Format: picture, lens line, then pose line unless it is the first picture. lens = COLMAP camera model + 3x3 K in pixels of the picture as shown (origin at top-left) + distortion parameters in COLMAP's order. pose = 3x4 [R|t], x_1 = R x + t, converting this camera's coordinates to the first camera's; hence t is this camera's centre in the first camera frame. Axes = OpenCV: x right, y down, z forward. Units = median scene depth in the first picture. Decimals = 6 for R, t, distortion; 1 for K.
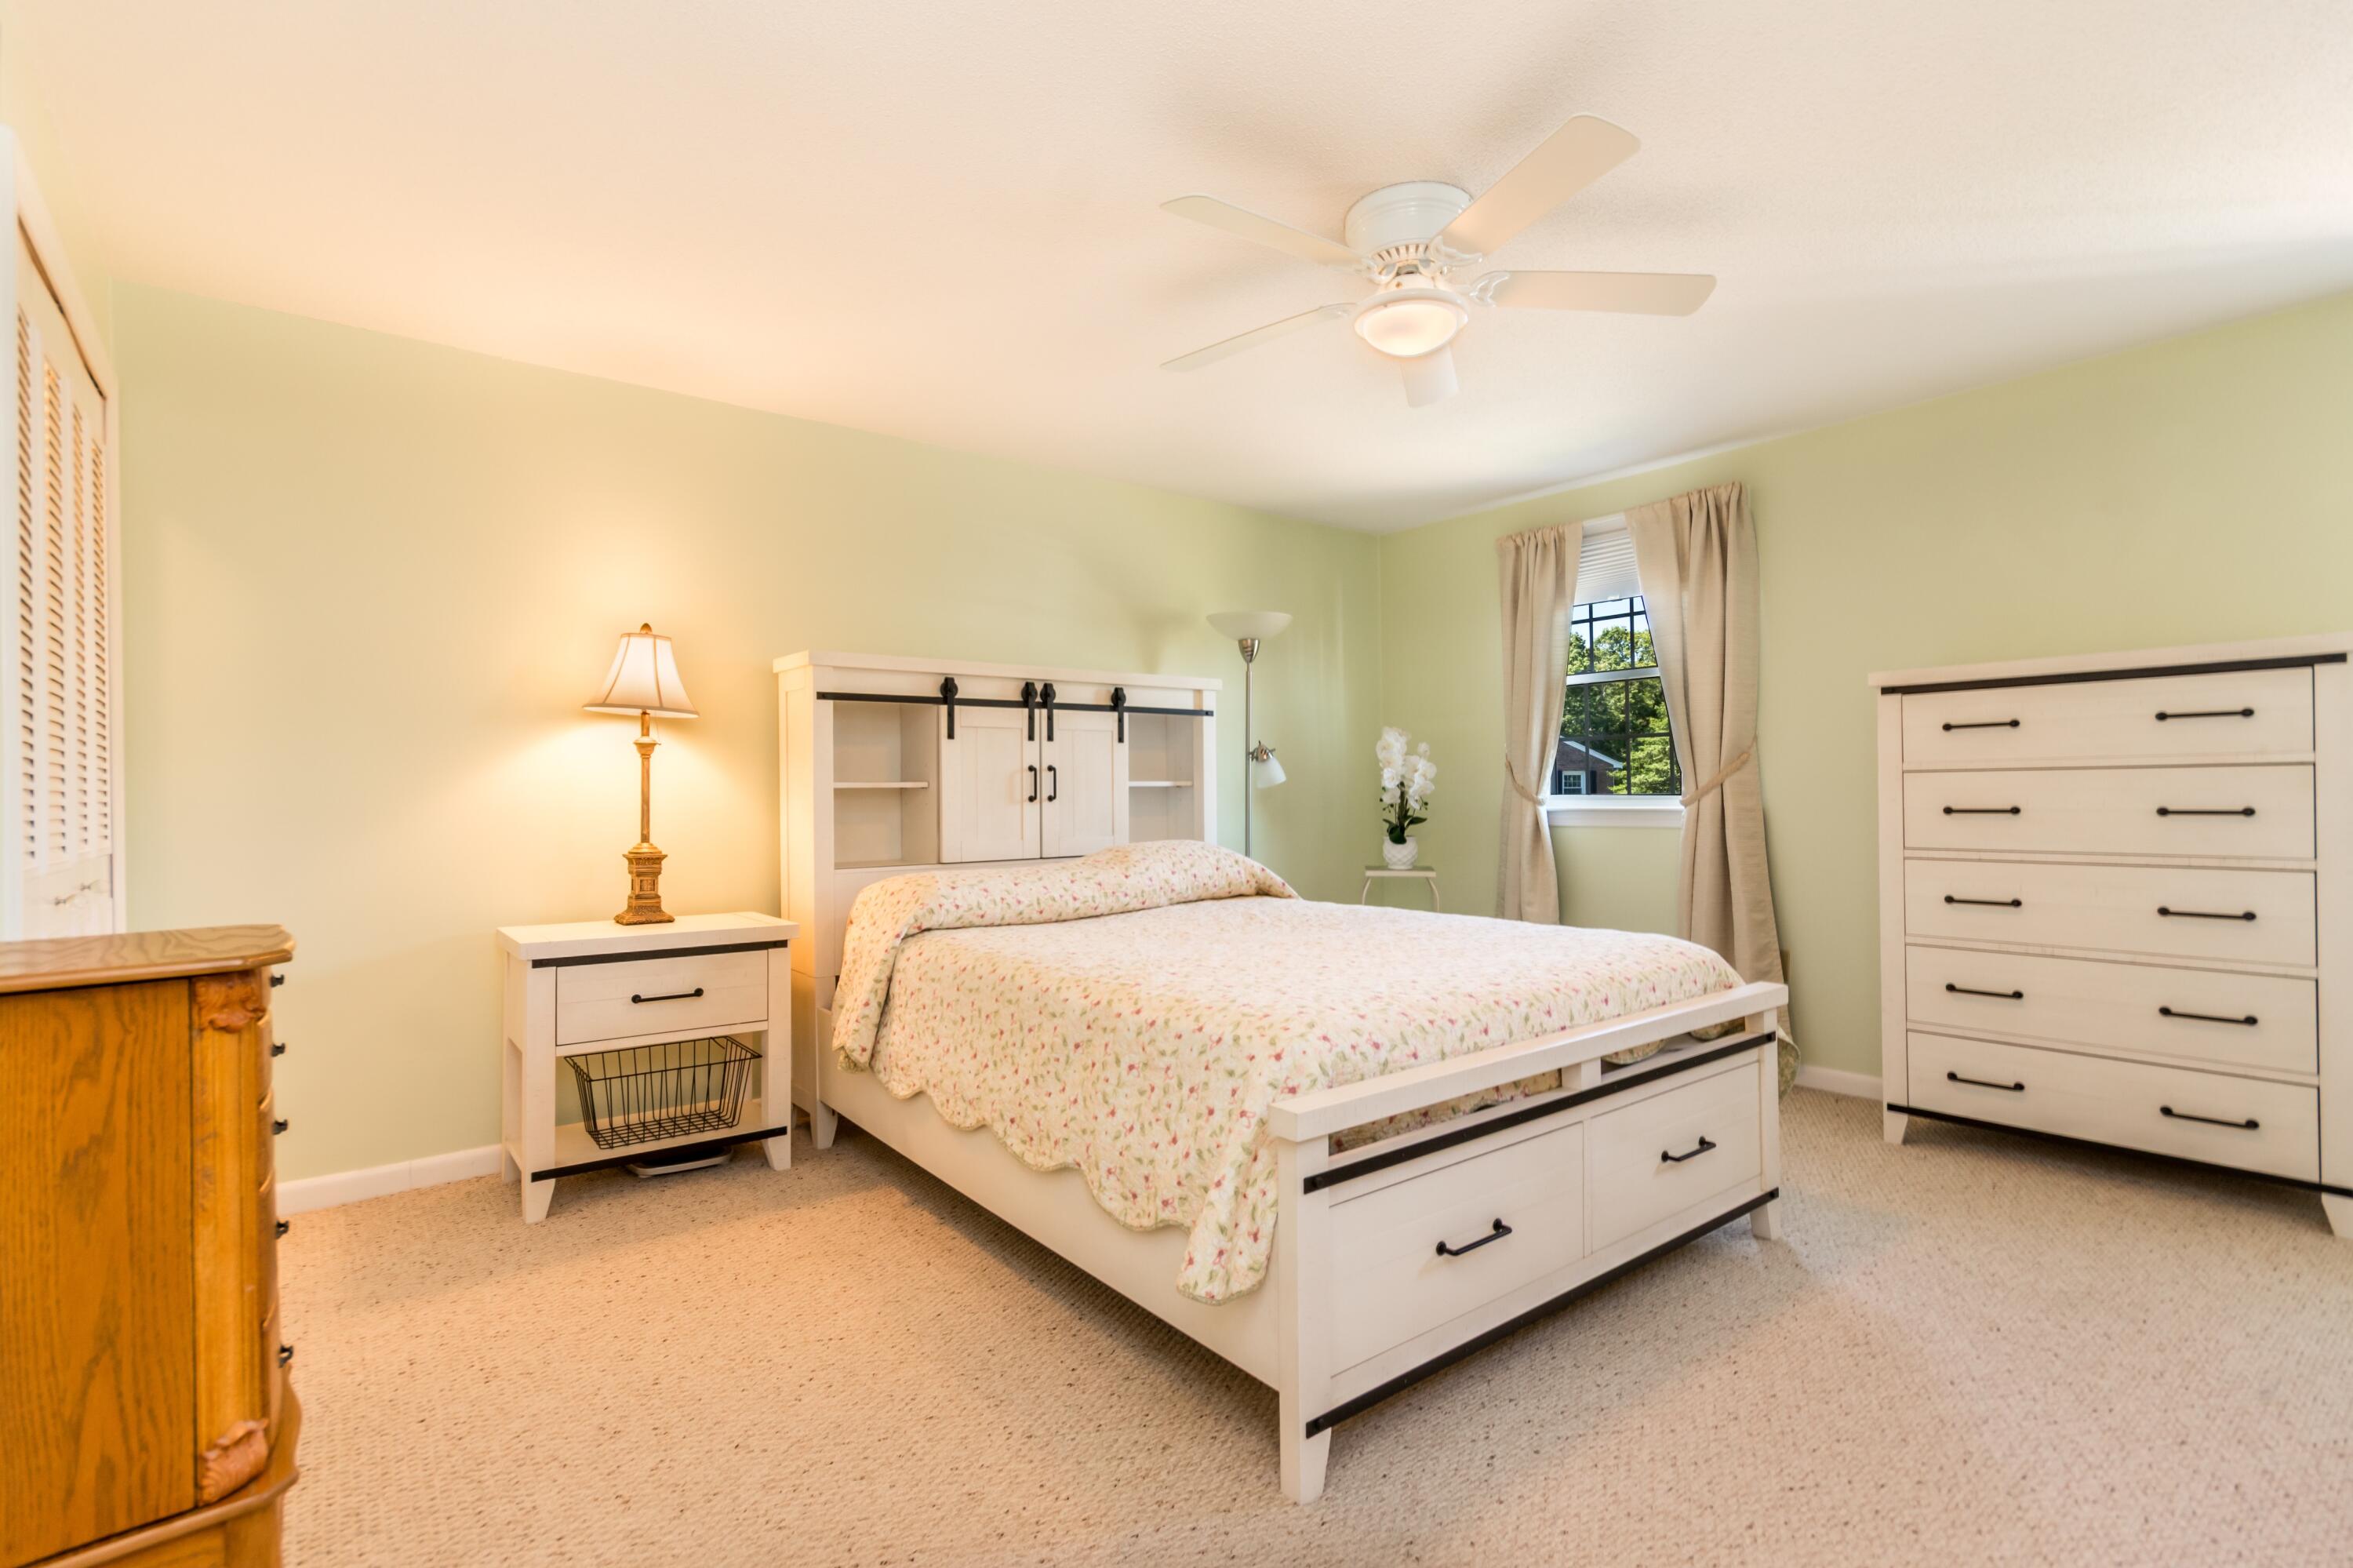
lens RADIAL K [[1116.8, 0, 1183.9], [0, 1116.8, 793.1], [0, 0, 1]] dist [0.013034, -0.000088]
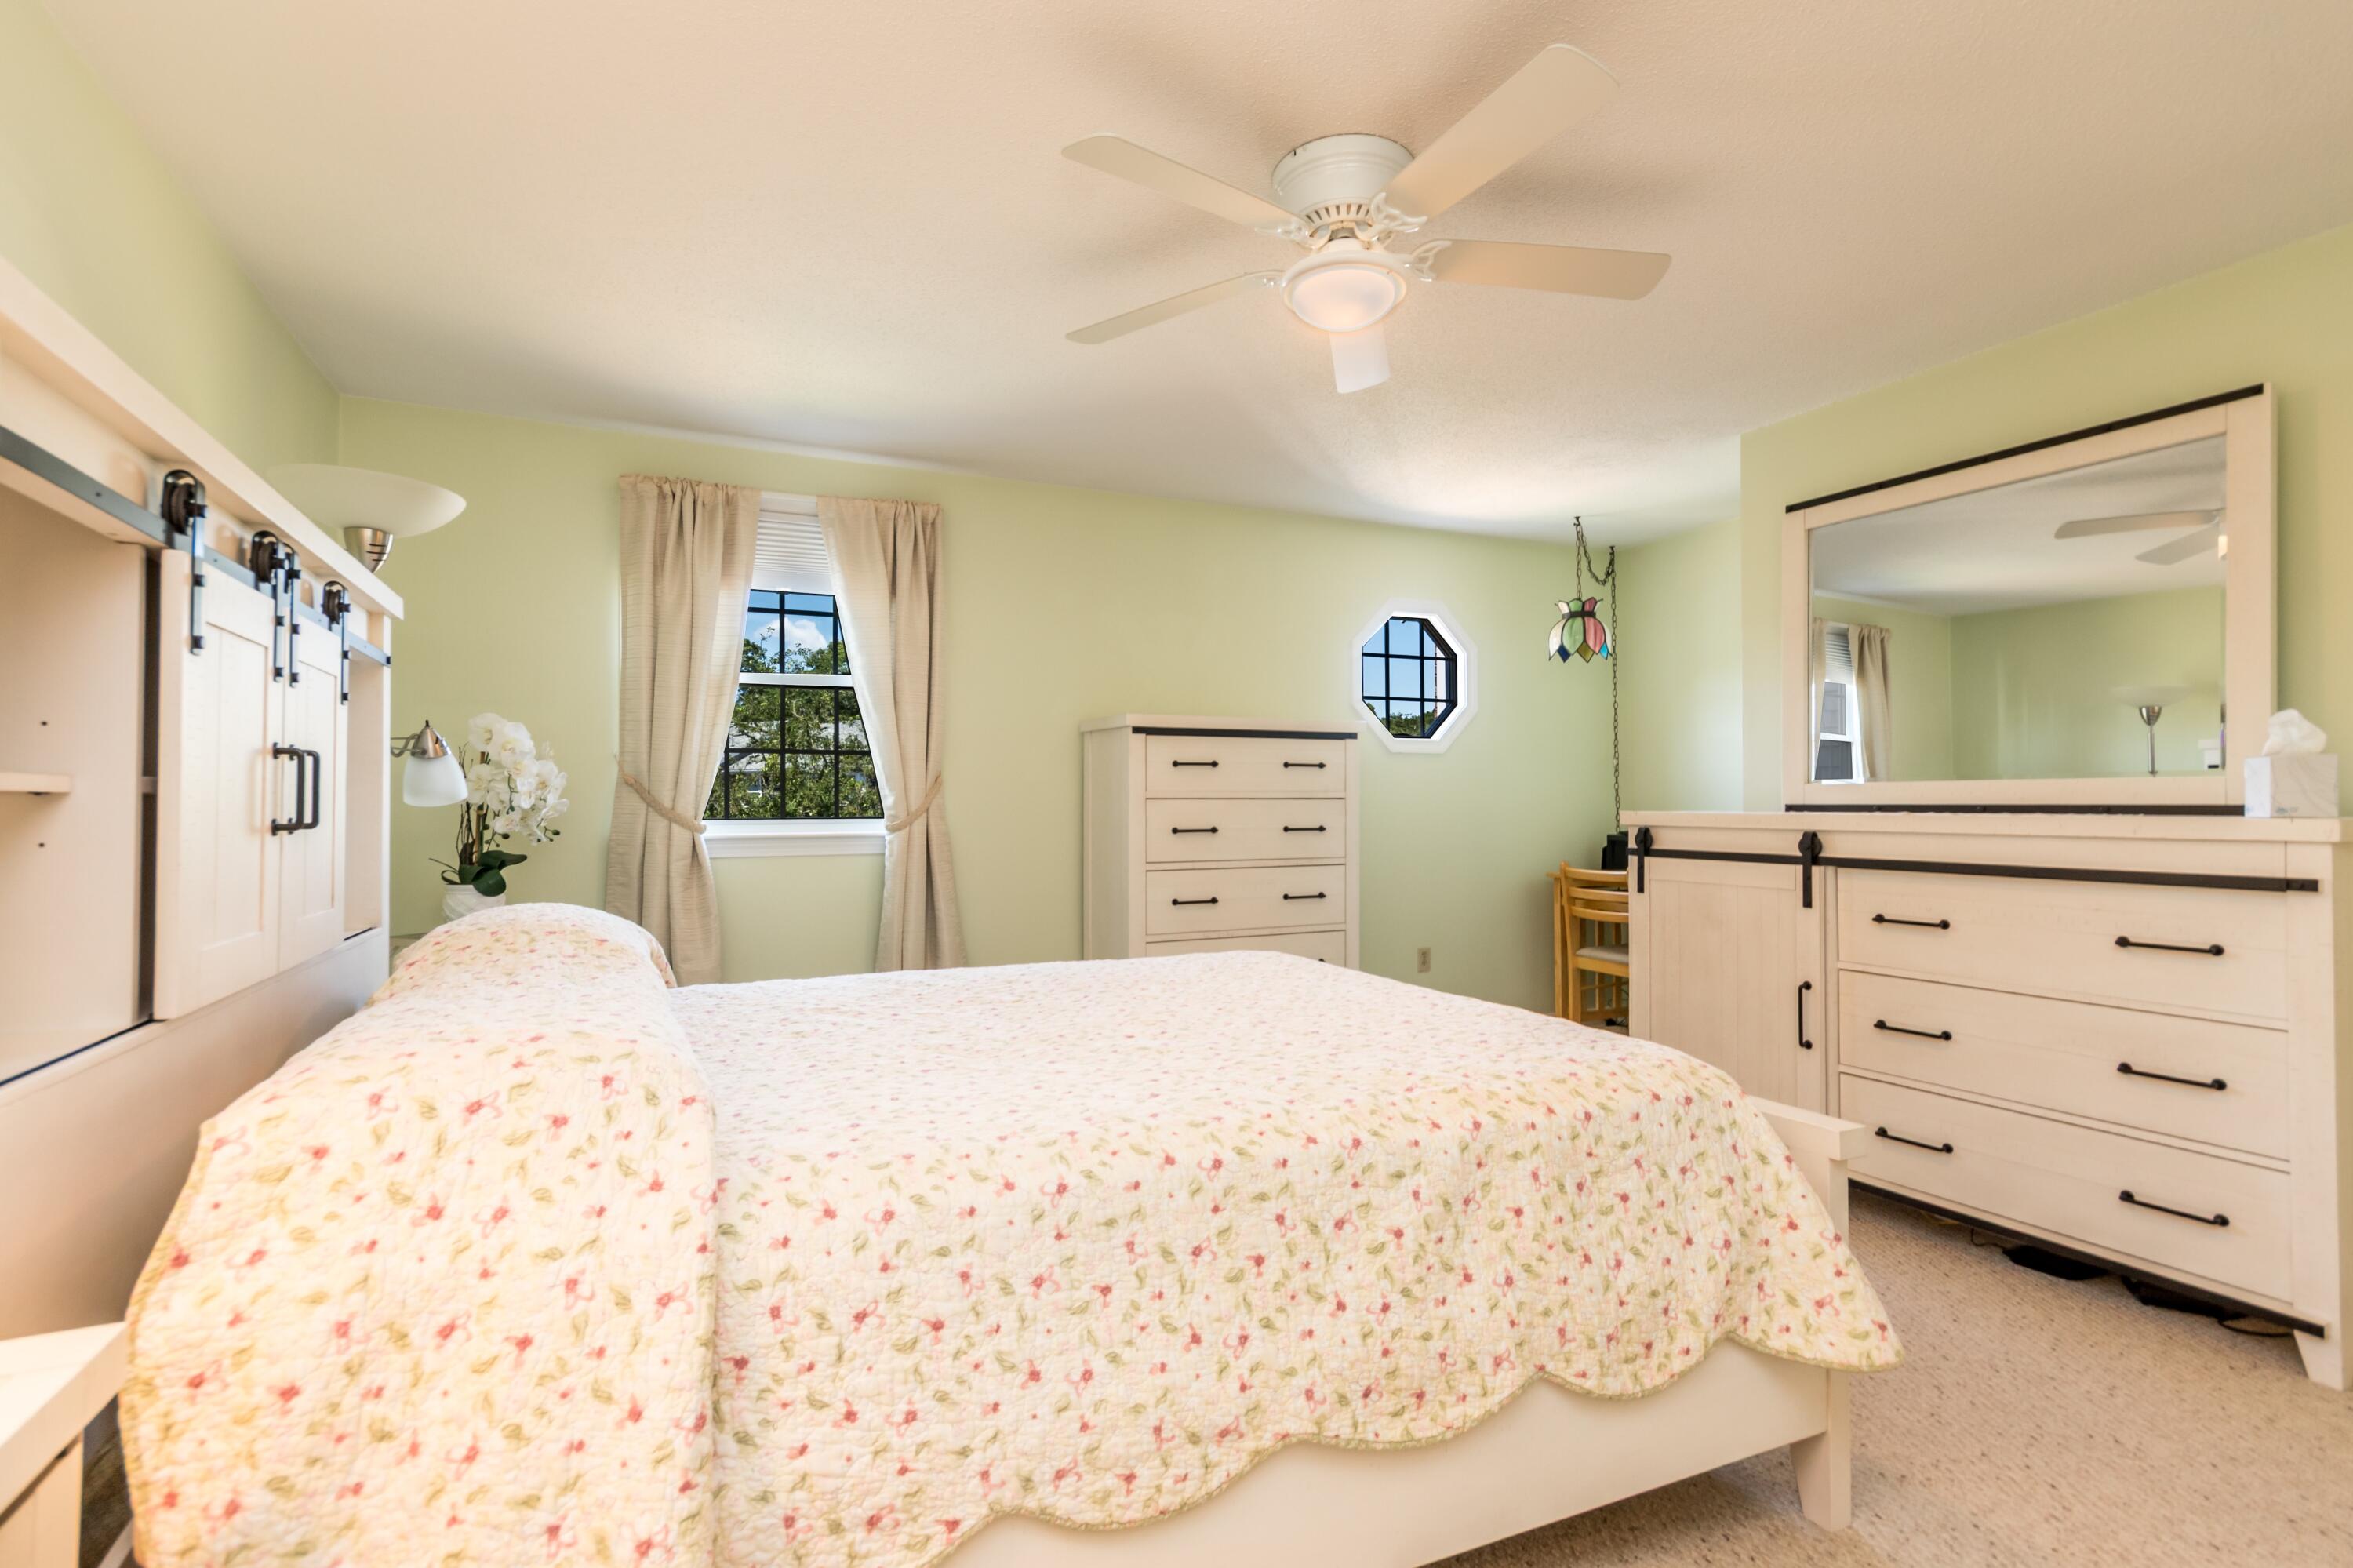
lens RADIAL K [[1139.1, 0, 1176.5], [0, 1139.1, 784.0], [0, 0, 1]] dist [0.001471, 0.000091]
pose [[0.227038, 0.030703, 0.973402, -0.571583], [0.002025, 0.999486, -0.031998, 0.004346], [-0.973884, 0.009236, 0.226859, 0.740593]]
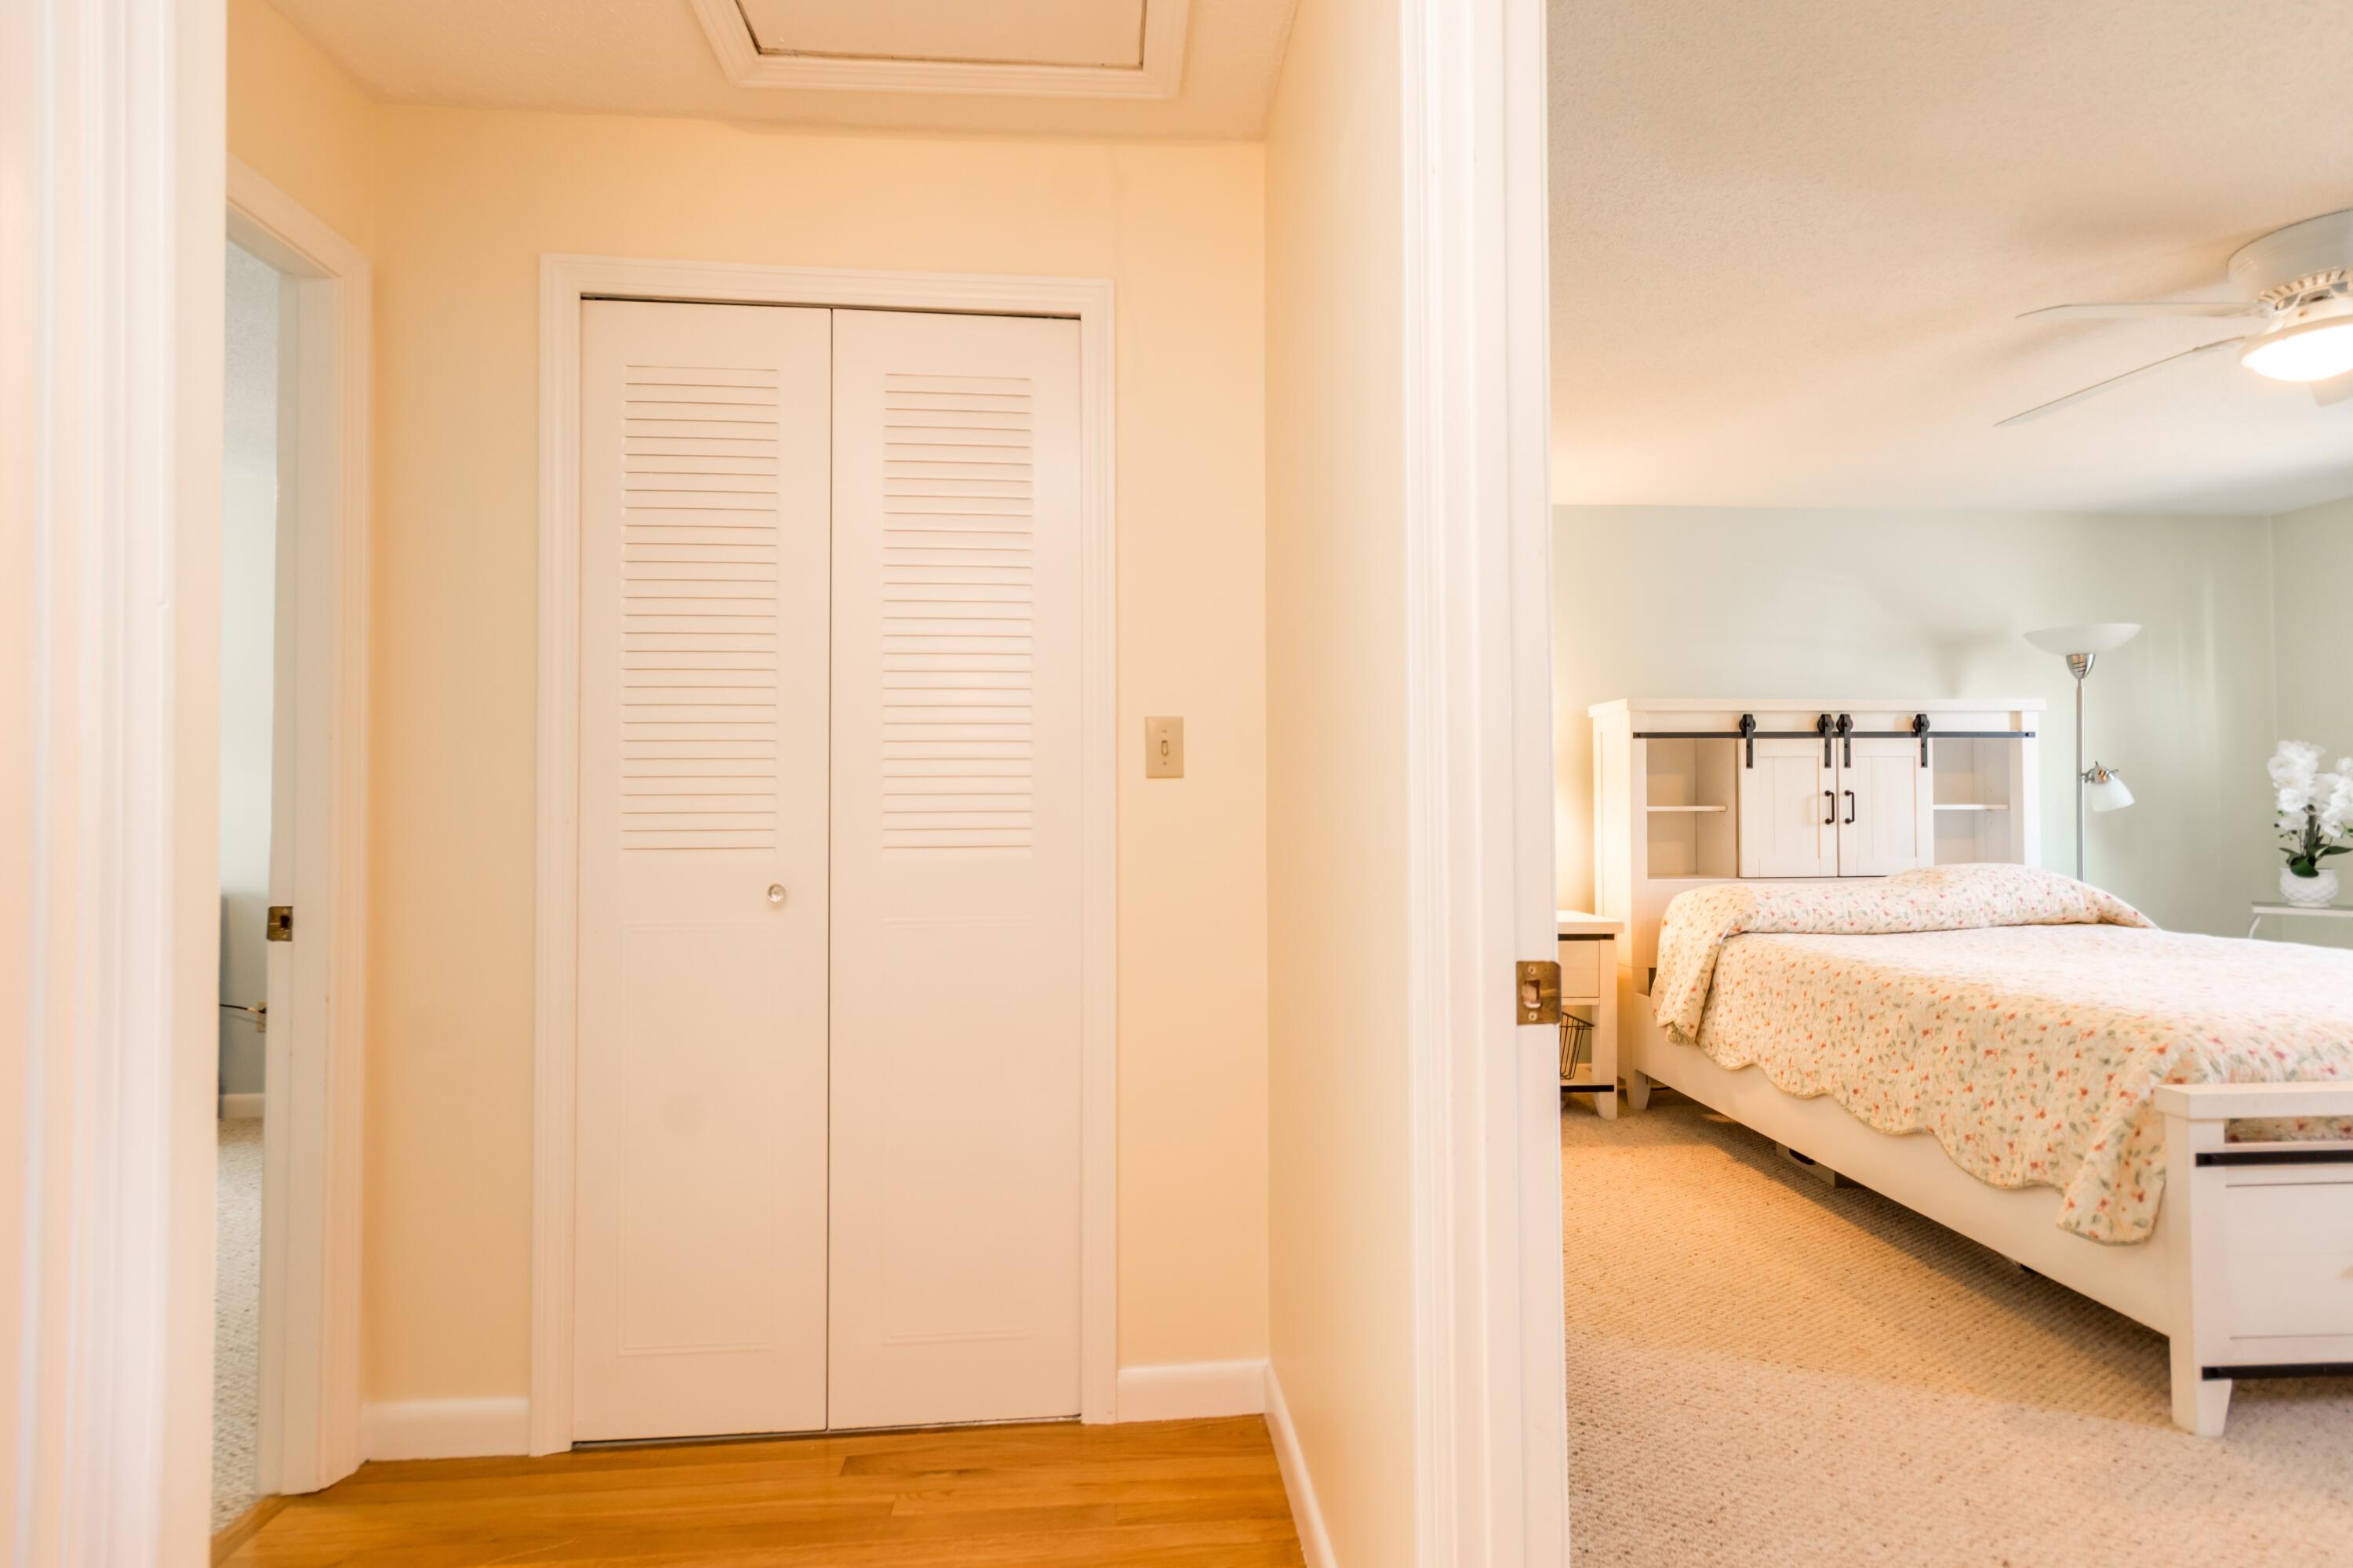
lens RADIAL K [[1116.8, 0, 1183.9], [0, 1116.8, 793.1], [0, 0, 1]] dist [0.013034, -0.000088]
pose [[0.830480, -0.005972, -0.557016, -0.060889], [-0.002820, 0.999885, -0.014925, -0.005262], [0.557041, 0.013966, 0.830367, -0.313112]]
